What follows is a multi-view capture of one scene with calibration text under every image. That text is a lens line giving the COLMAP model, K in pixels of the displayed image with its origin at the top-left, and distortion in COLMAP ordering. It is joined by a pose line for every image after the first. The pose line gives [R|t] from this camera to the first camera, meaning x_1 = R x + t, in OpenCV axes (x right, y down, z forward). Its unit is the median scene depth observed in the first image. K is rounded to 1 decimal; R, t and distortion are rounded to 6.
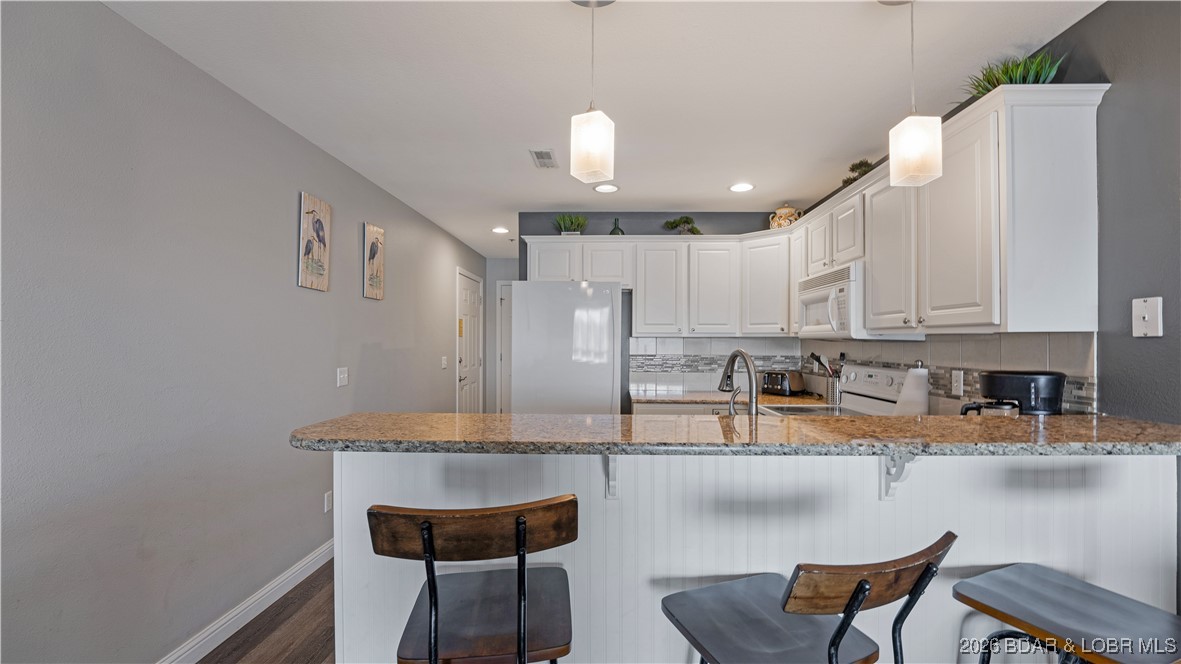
lens RADIAL K [[495.4, 0, 590.5], [0, 495.4, 332.0], [0, 0, 1]] dist [-0.026855, -0.000076]
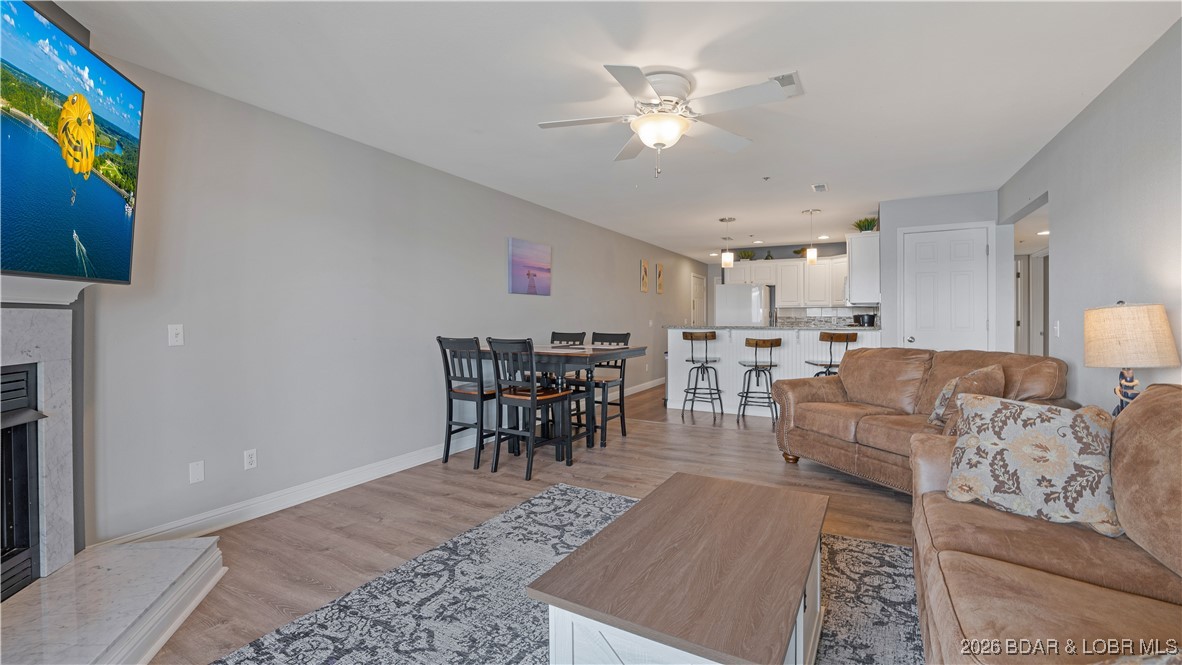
lens RADIAL K [[473.7, 0, 591.0], [0, 473.7, 332.5], [0, 0, 1]] dist [-0.025429, -0.000243]
pose [[0.892765, 0.008864, -0.450435, 0.361077], [0.012736, 0.998910, 0.044900, 0.017628], [0.450342, -0.045822, 0.891679, -1.438672]]
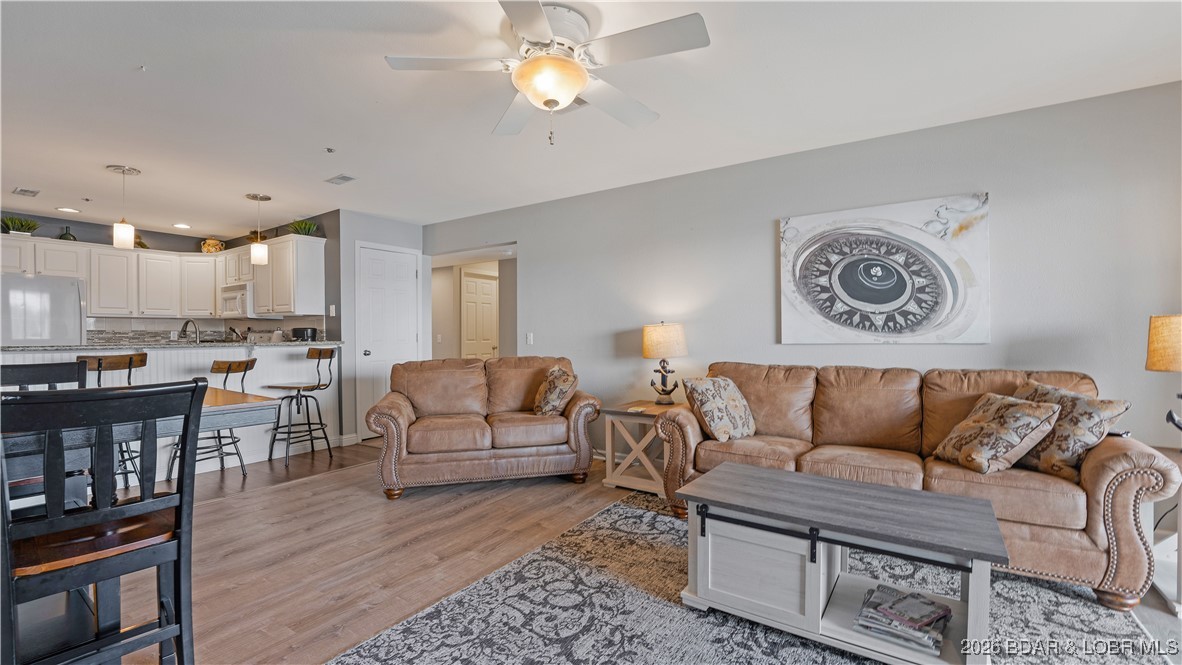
lens RADIAL K [[503.2, 0, 563.4], [0, 503.2, 343.4], [0, 0, 1]] dist [-0.001552, -0.000041]
pose [[0.558554, -0.020771, 0.829208, -0.408113], [-0.012103, 0.999376, 0.033187, 0.027800], [-0.829380, -0.028573, 0.557954, -1.072694]]
